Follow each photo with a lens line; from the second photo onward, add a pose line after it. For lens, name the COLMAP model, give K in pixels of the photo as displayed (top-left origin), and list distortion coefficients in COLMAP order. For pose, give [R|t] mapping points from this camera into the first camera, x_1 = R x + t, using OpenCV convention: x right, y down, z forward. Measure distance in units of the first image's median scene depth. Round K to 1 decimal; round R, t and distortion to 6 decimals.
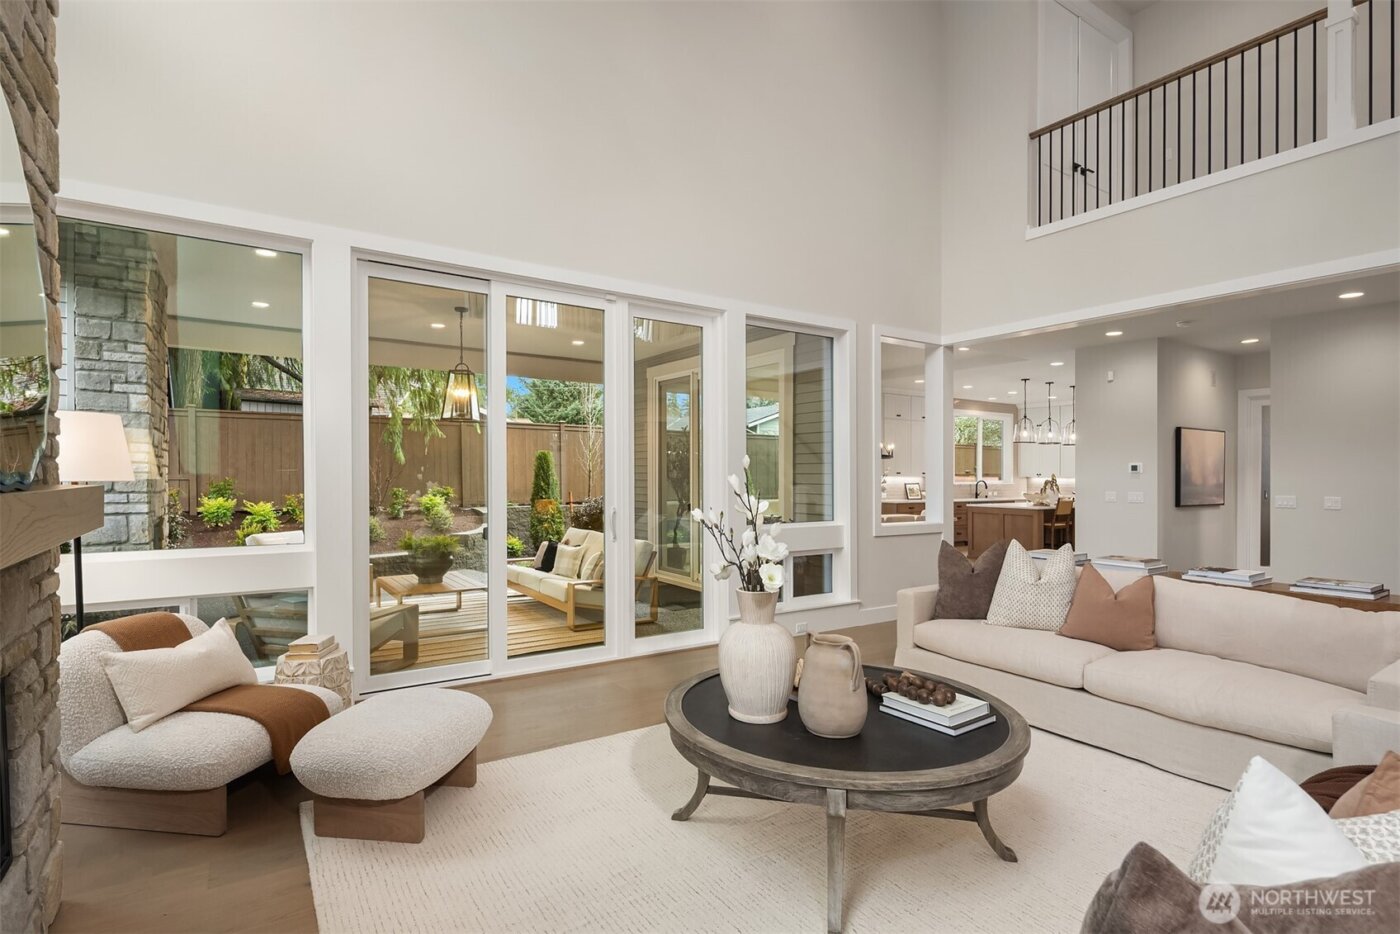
lens RADIAL K [[680.4, 0, 686.1], [0, 680.4, 478.9], [0, 0, 1]] dist [0.004993, -0.003570]
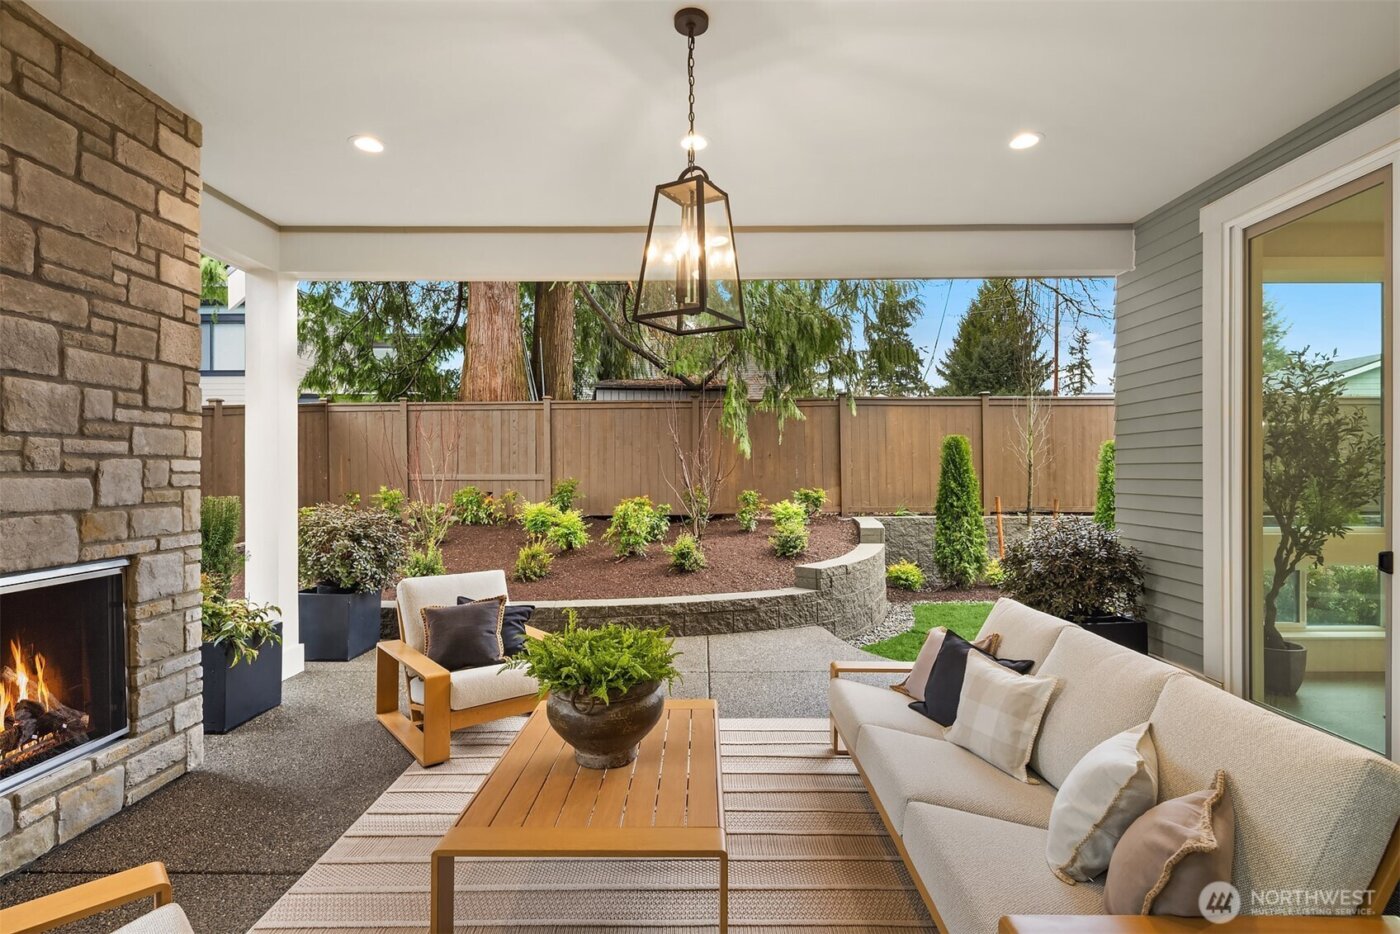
lens RADIAL K [[680.4, 0, 704.1], [0, 680.4, 476.4], [0, 0, 1]] dist [0.004993, -0.003570]
pose [[0.839997, -0.004450, -0.542572, -0.057675], [0.004302, 0.999990, -0.001542, -0.001129], [0.542574, -0.001039, 0.840008, 0.328098]]
